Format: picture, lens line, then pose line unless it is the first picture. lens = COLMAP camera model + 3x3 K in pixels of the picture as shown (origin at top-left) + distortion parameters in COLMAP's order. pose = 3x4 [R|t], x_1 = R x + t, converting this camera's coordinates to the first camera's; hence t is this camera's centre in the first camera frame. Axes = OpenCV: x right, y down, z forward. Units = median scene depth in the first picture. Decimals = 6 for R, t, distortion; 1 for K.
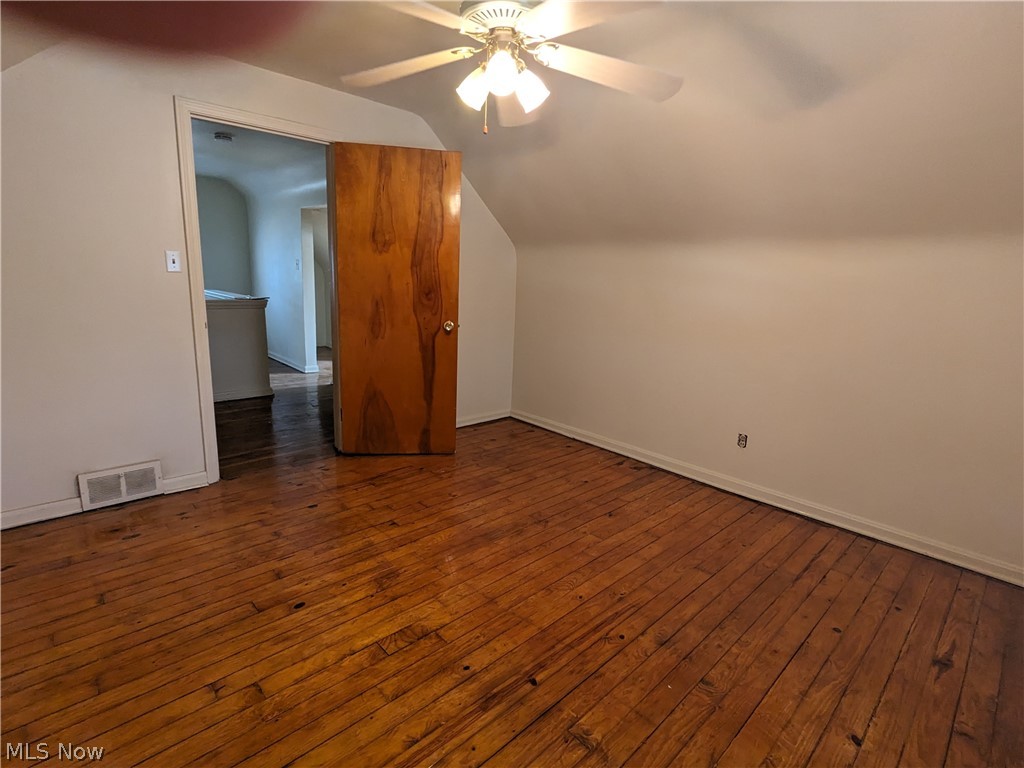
lens RADIAL K [[507.9, 0, 513.2], [0, 507.9, 380.8], [0, 0, 1]] dist [-0.001767, 0.000928]
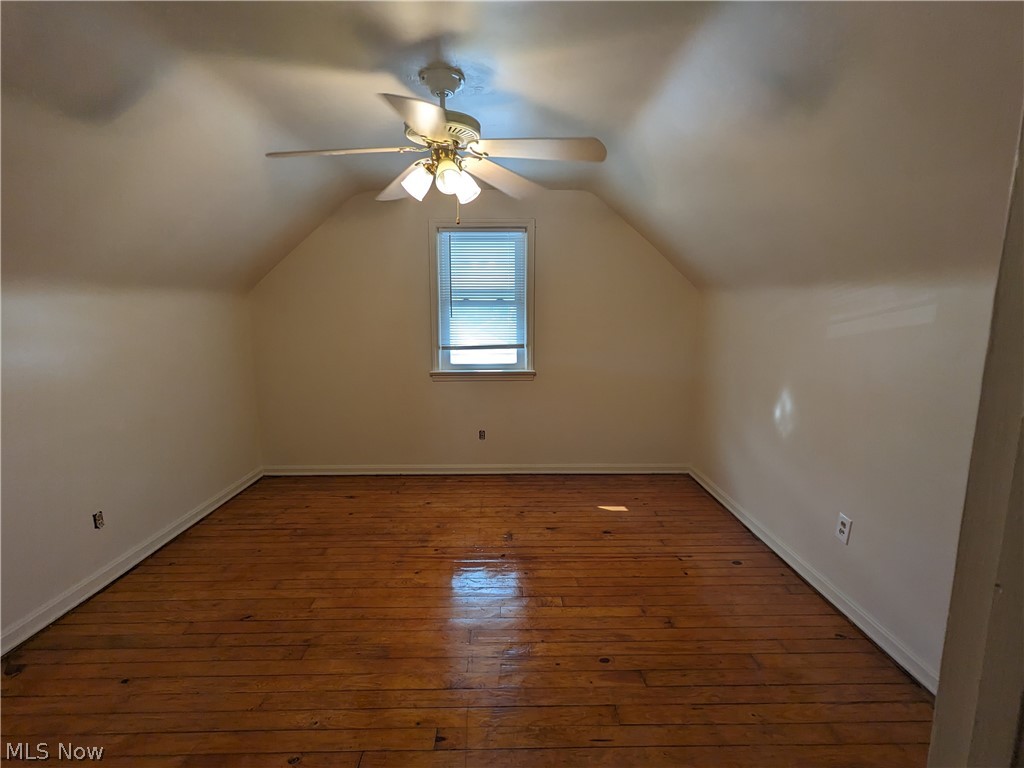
lens RADIAL K [[507.9, 0, 513.2], [0, 507.9, 380.8], [0, 0, 1]] dist [-0.001767, 0.000928]
pose [[-0.737984, -0.137208, 0.660722, -0.782378], [0.108520, 0.942238, 0.316878, -0.396178], [-0.666035, 0.305553, -0.680467, 1.452210]]
